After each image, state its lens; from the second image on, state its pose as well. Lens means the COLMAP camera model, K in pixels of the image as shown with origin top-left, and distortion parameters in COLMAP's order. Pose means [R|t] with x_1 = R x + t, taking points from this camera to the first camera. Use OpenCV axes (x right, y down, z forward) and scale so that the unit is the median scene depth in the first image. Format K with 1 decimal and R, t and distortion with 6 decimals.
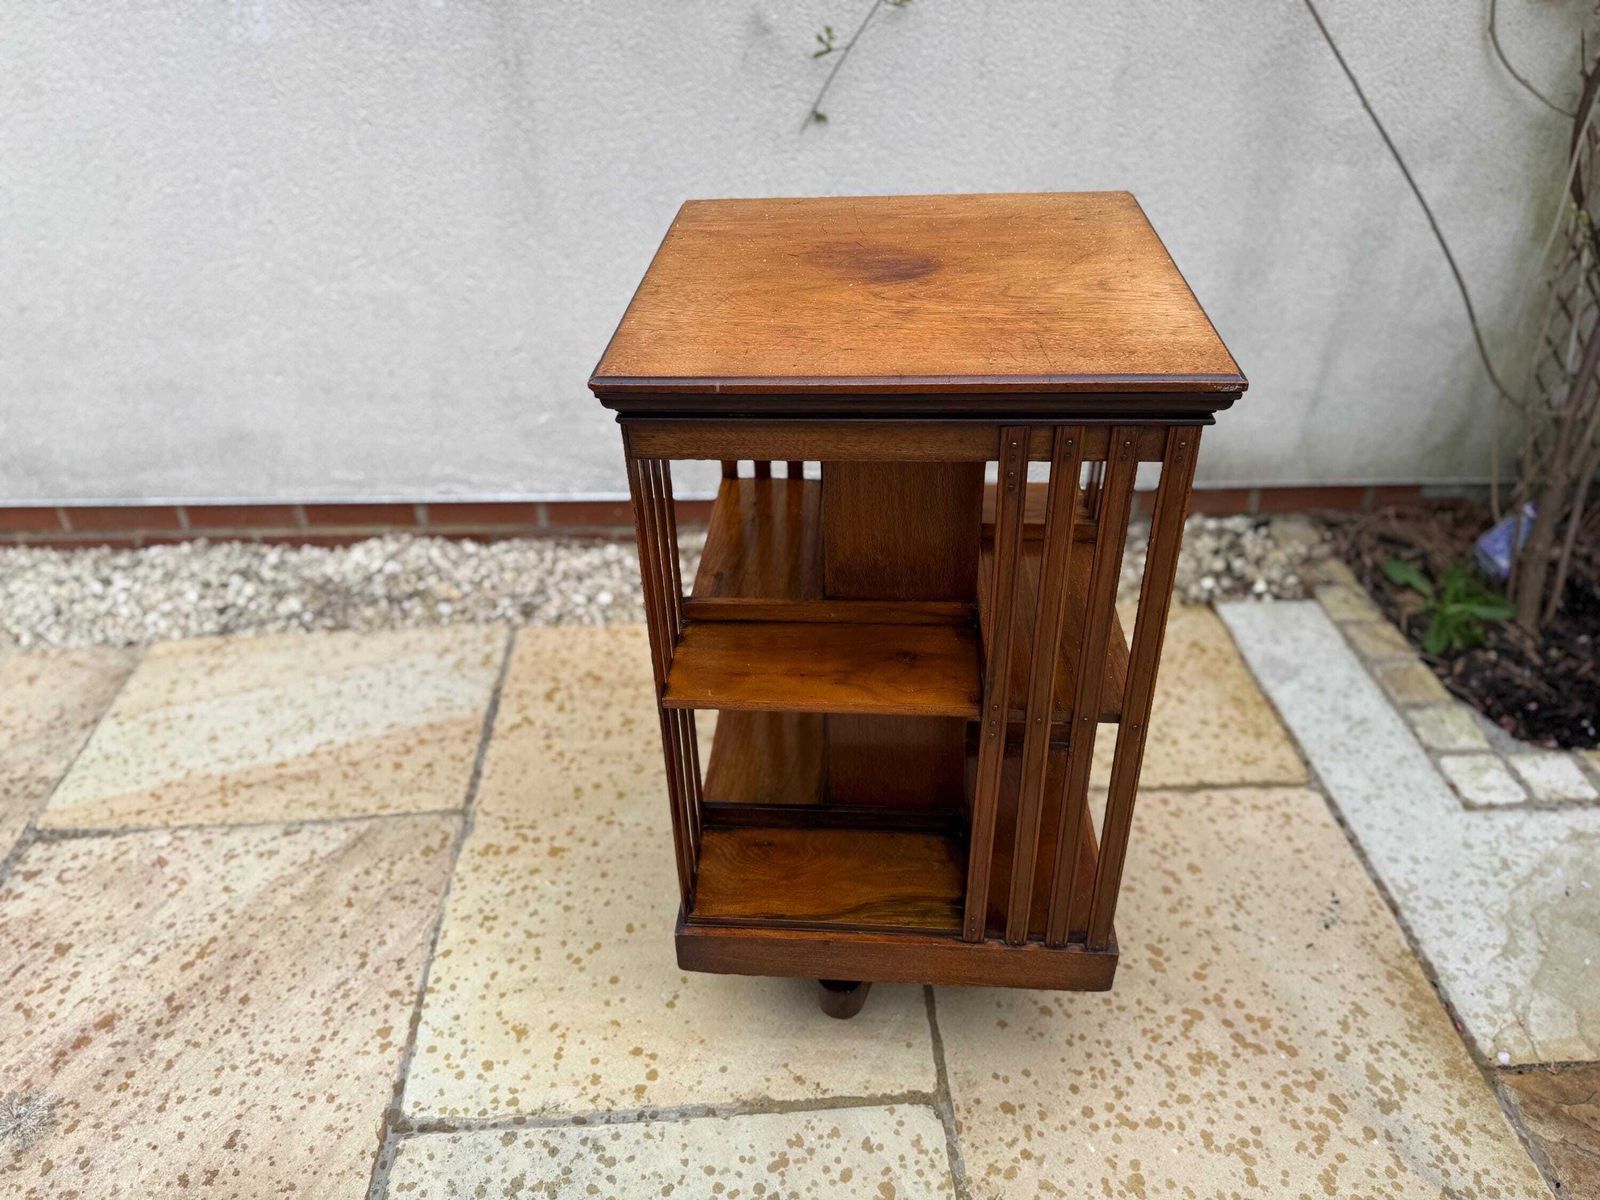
lens RADIAL K [[1139.3, 0, 792.9], [0, 1139.3, 586.4], [0, 0, 1]] dist [0.002358, -0.011036]
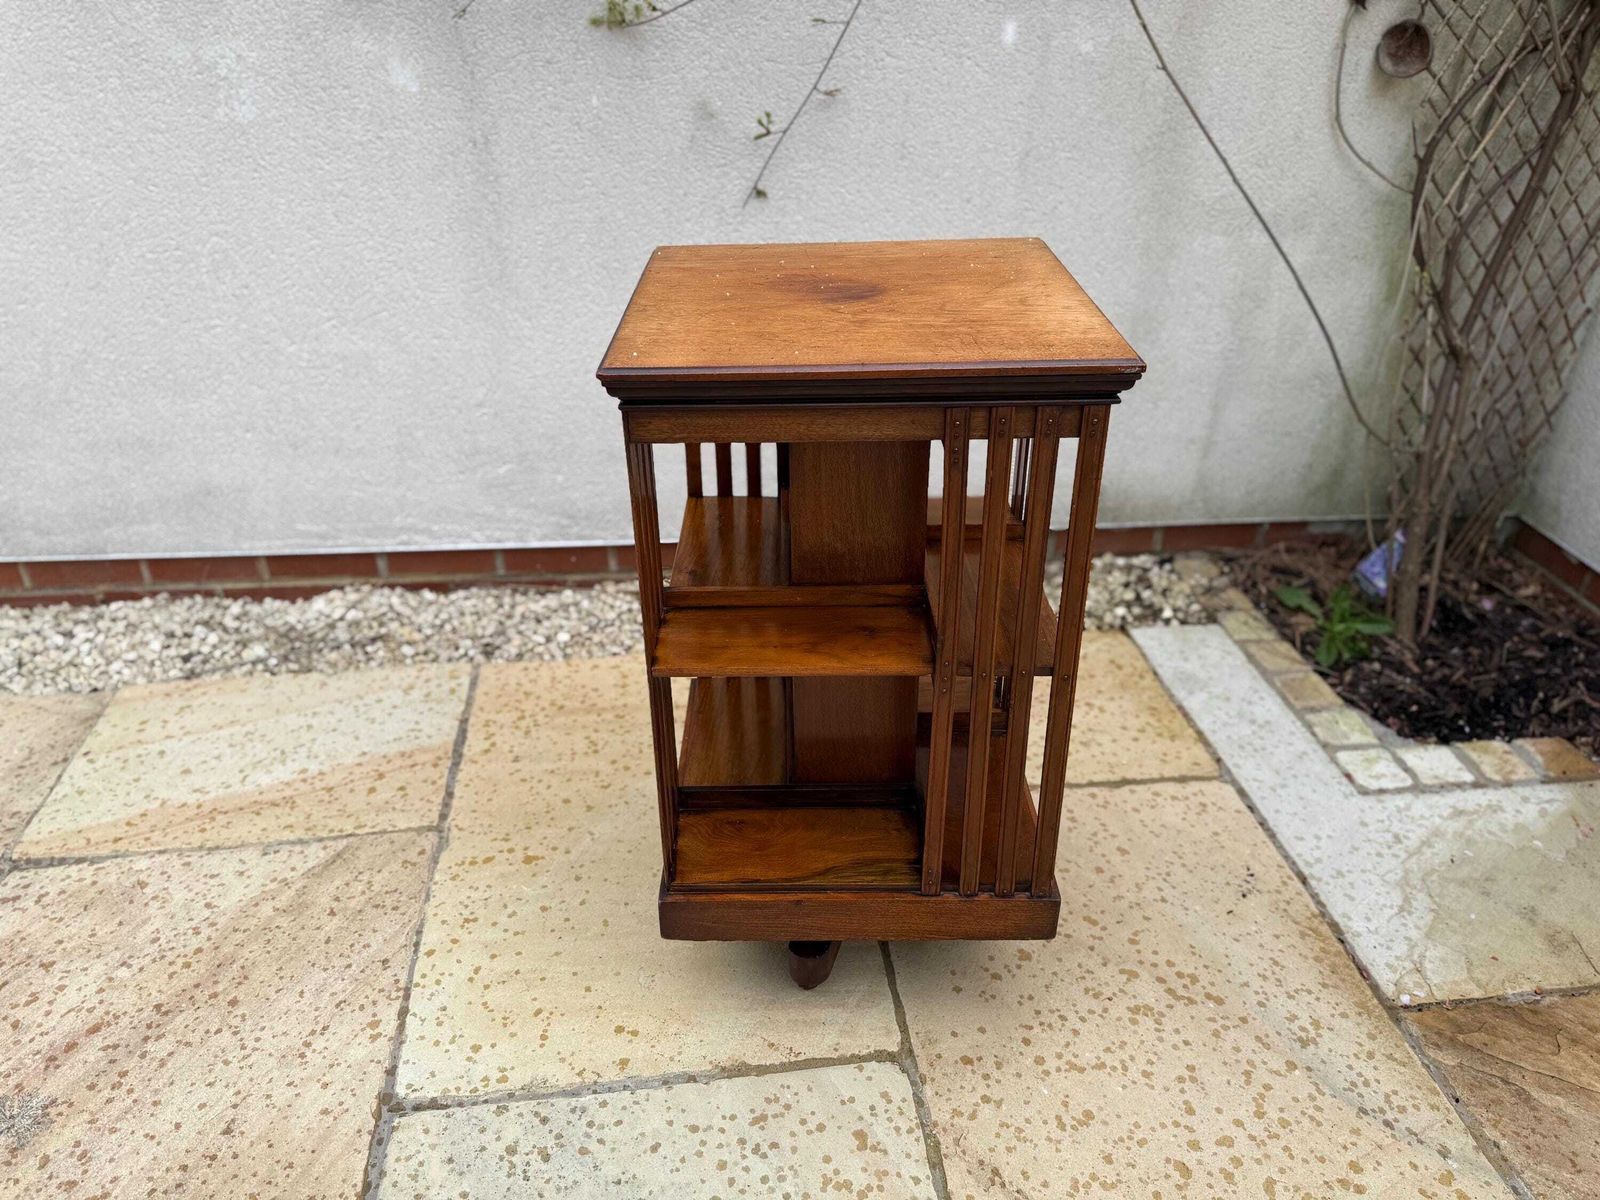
lens RADIAL K [[1139.3, 0, 792.9], [0, 1139.3, 586.4], [0, 0, 1]] dist [0.002358, -0.011036]
pose [[0.997319, -0.019901, 0.070416, -0.031602], [0.025959, 0.995940, -0.086190, 0.070450], [-0.068415, 0.087787, 0.993787, -0.076013]]
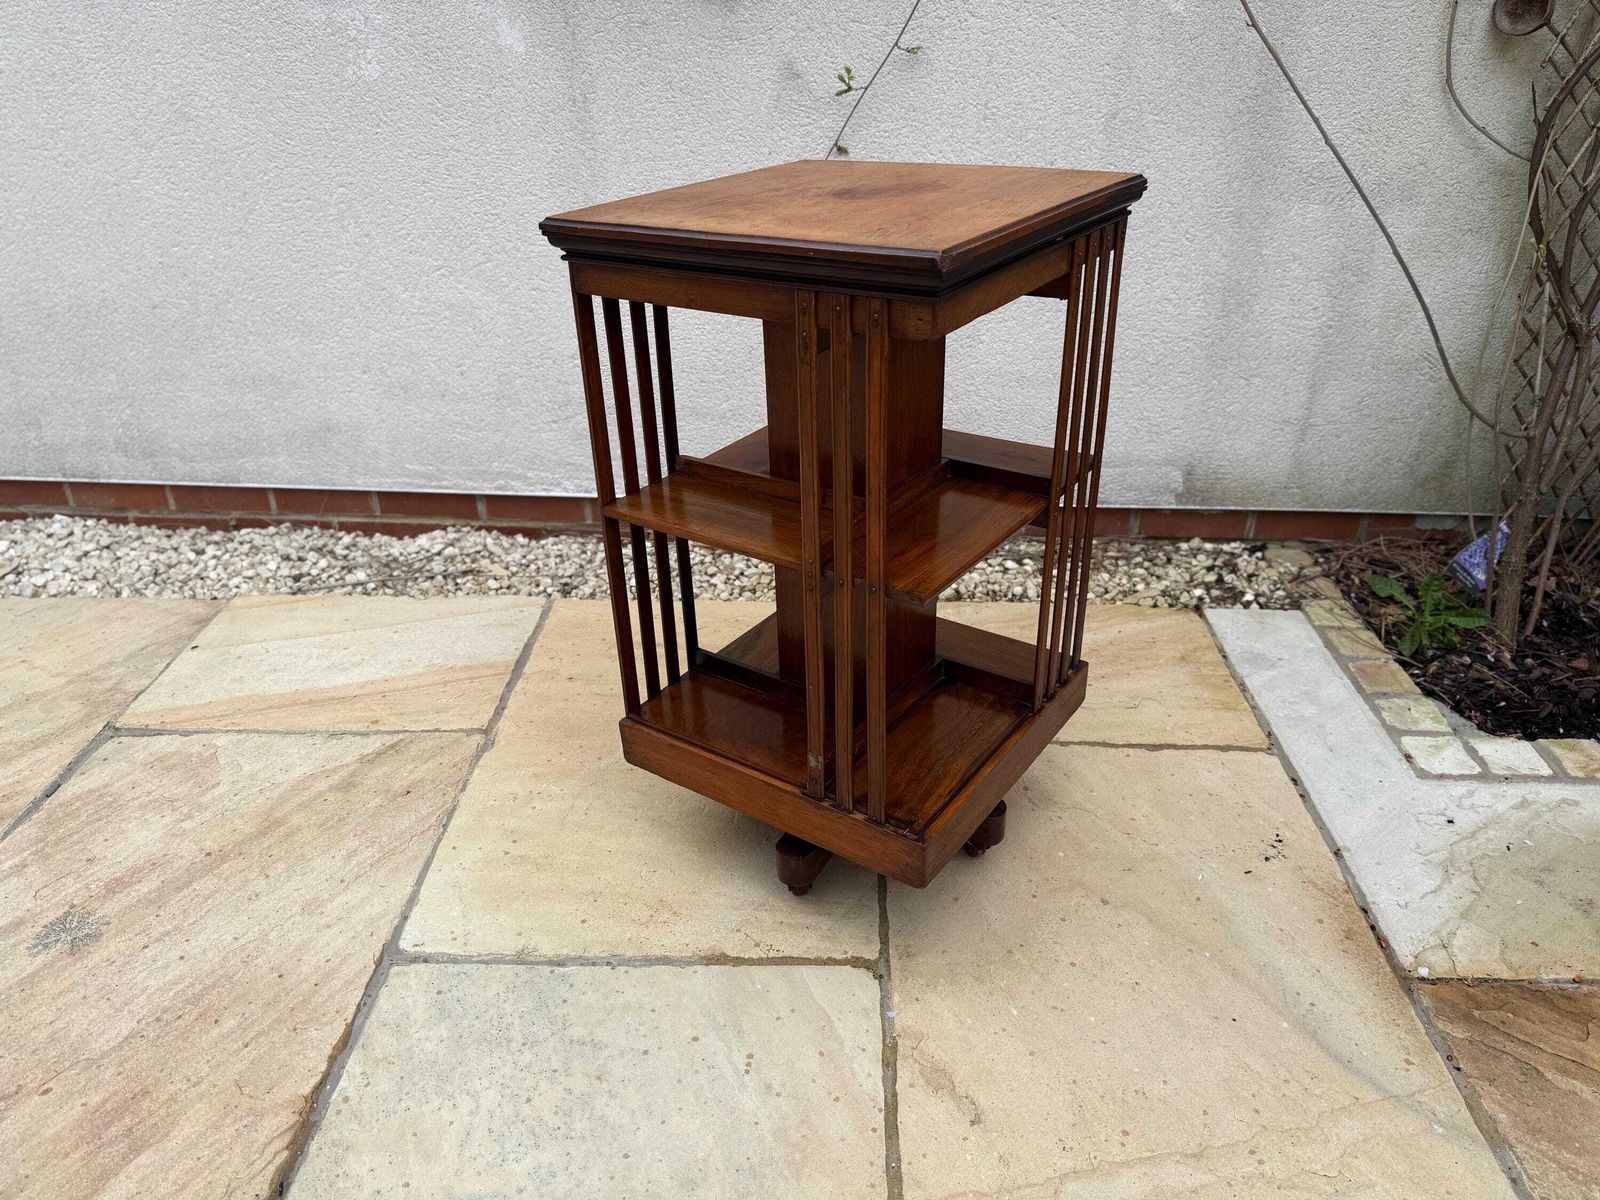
lens RADIAL K [[1139.8, 0, 802.5], [0, 1139.8, 601.9], [0, 0, 1]] dist [0.010901, -0.019705]
pose [[0.996740, 0.042776, -0.068404, 0.083377], [-0.049741, 0.993375, -0.103592, 0.160660], [0.063520, 0.106657, 0.992265, -0.090859]]
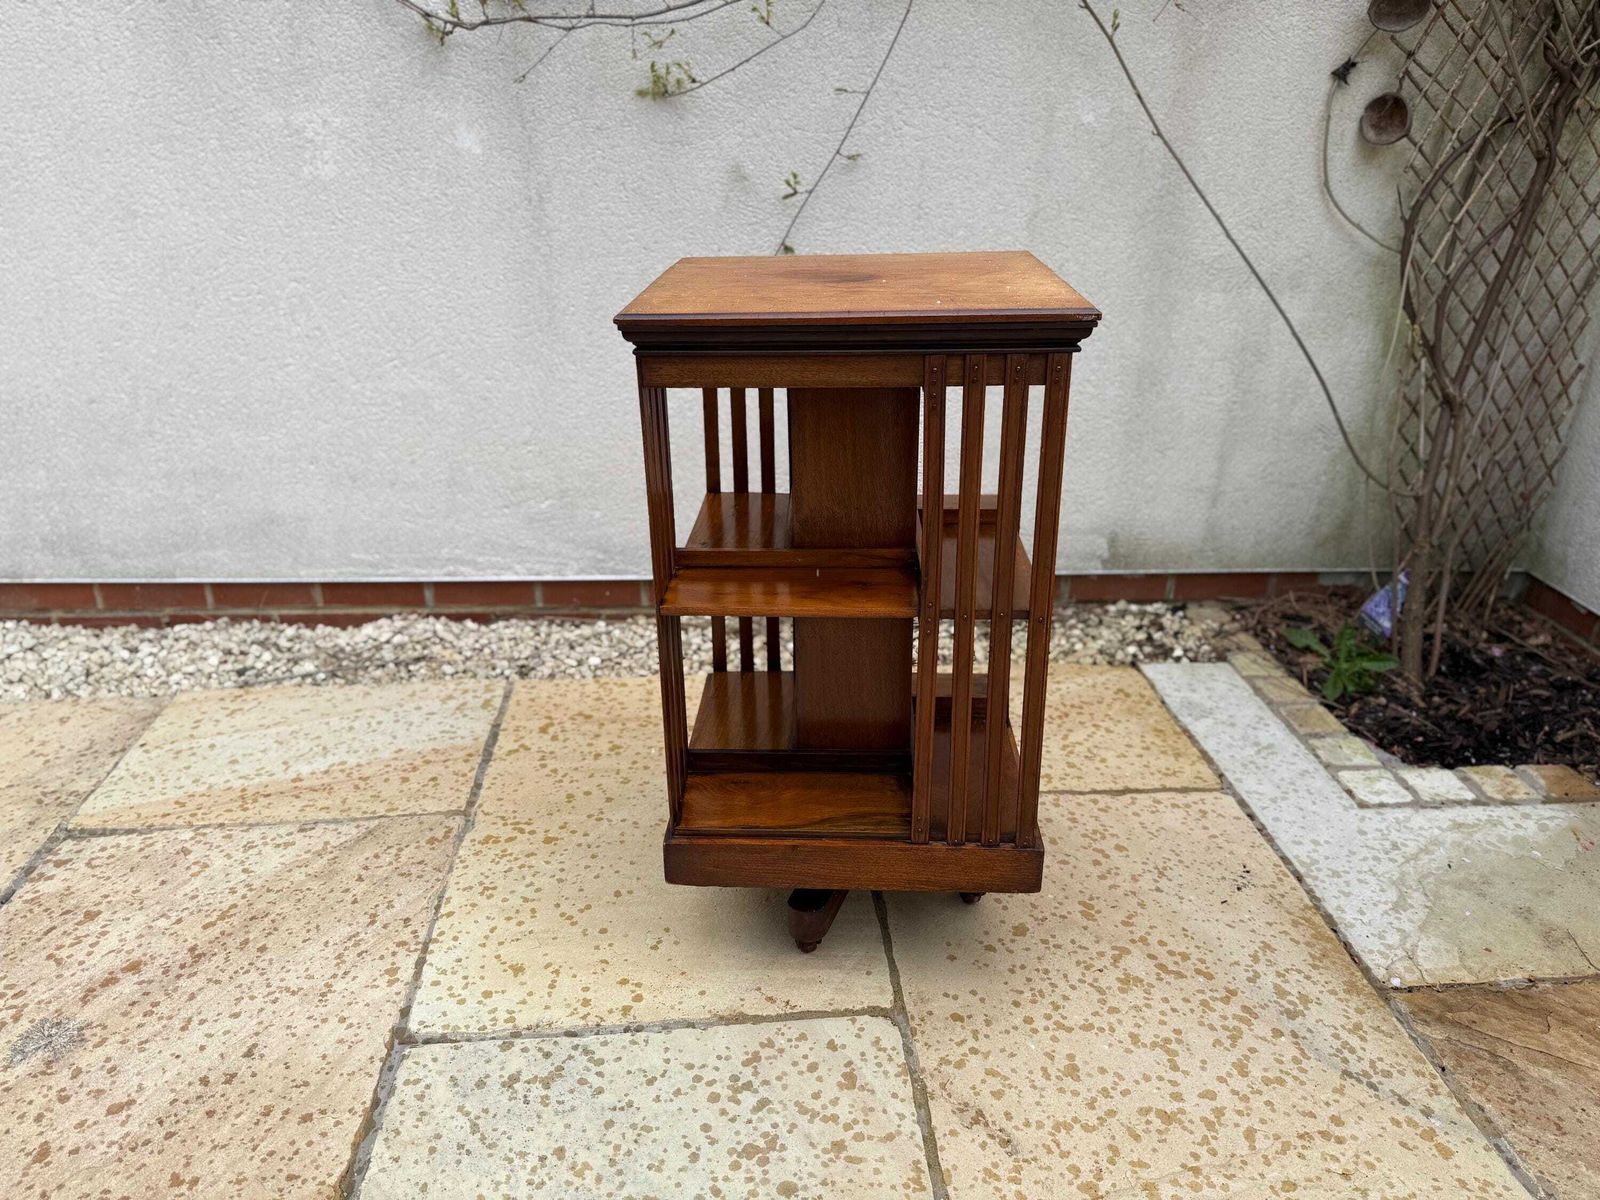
lens RADIAL K [[1137.2, 0, 800.0], [0, 1137.2, 600.0], [0, 0, 1]] dist [0.011342, -0.021241]
pose [[0.999446, 0.003084, 0.033140, -0.002666], [0.003284, 0.981698, -0.190413, 0.193083], [-0.033120, 0.190417, 0.981144, -0.120915]]
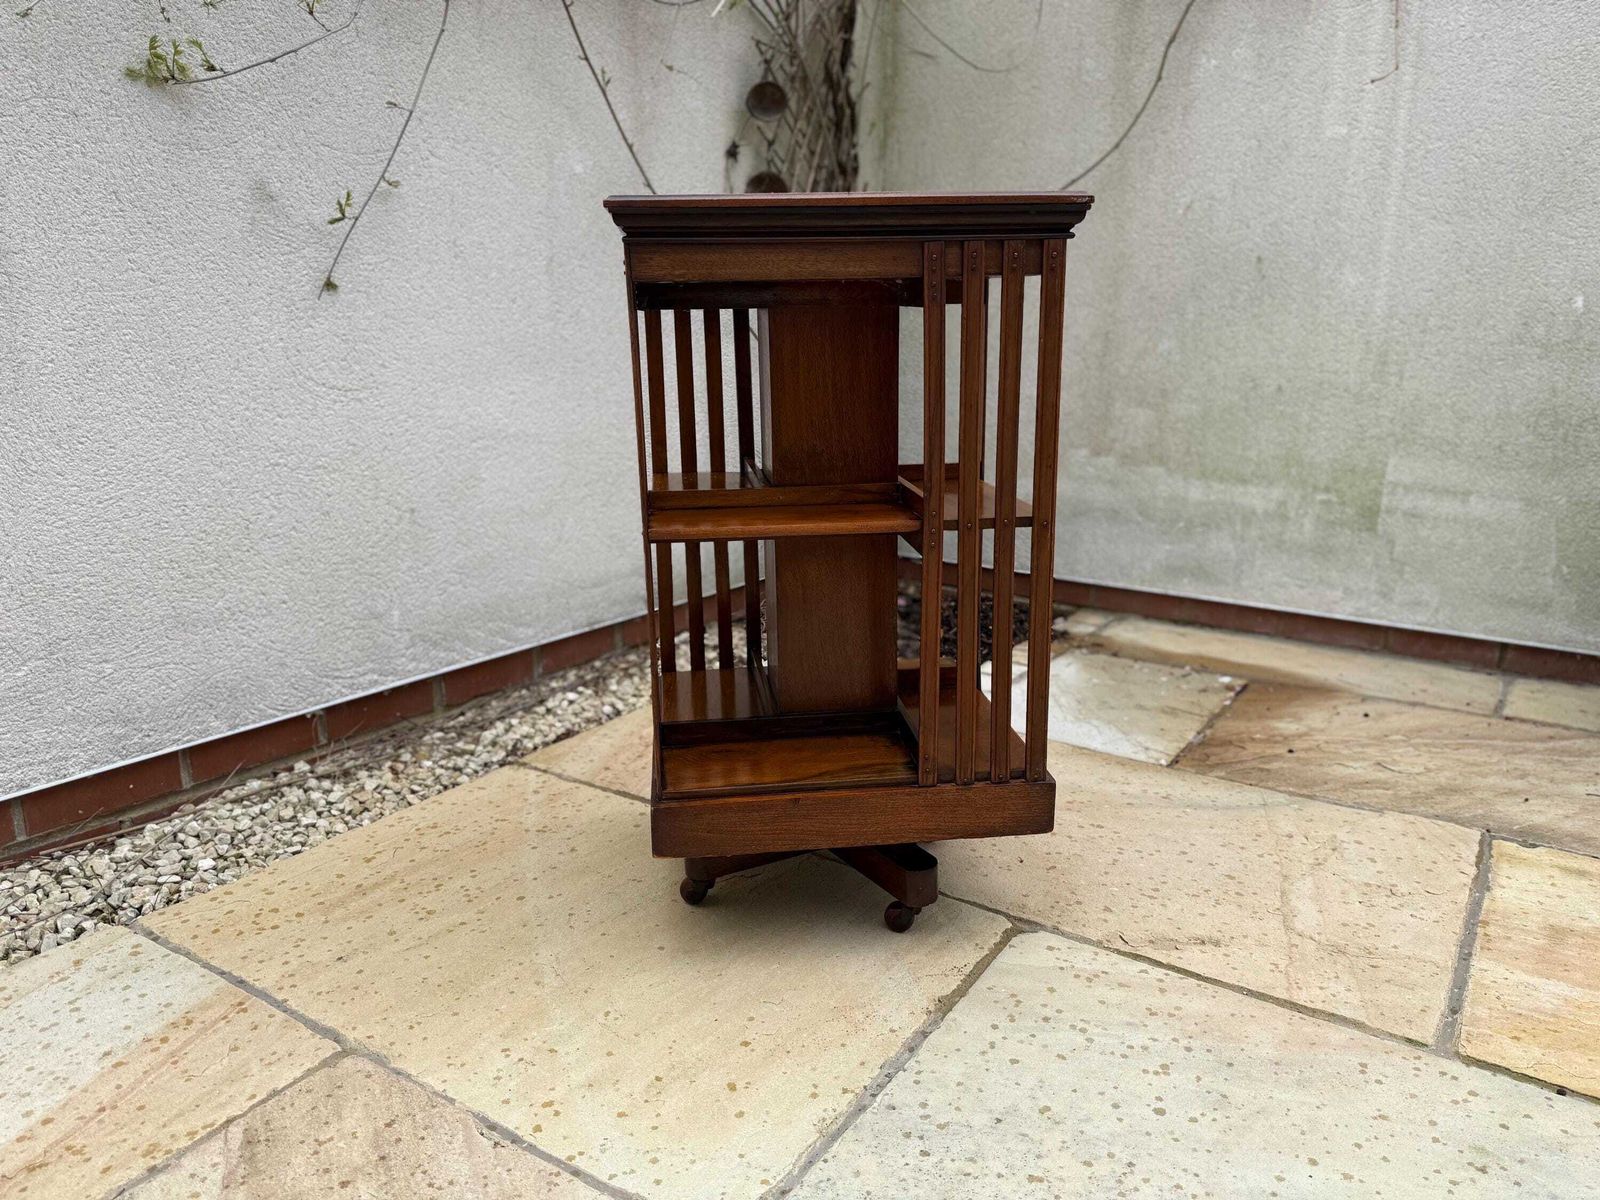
lens RADIAL K [[1139.9, 0, 809.3], [0, 1139.9, 608.0], [0, 0, 1]] dist [0.012130, -0.020107]
pose [[0.592341, -0.187051, 0.783673, -0.586250], [0.452203, 0.882209, -0.131228, 0.166922], [-0.666817, 0.432111, 0.607153, 0.238453]]
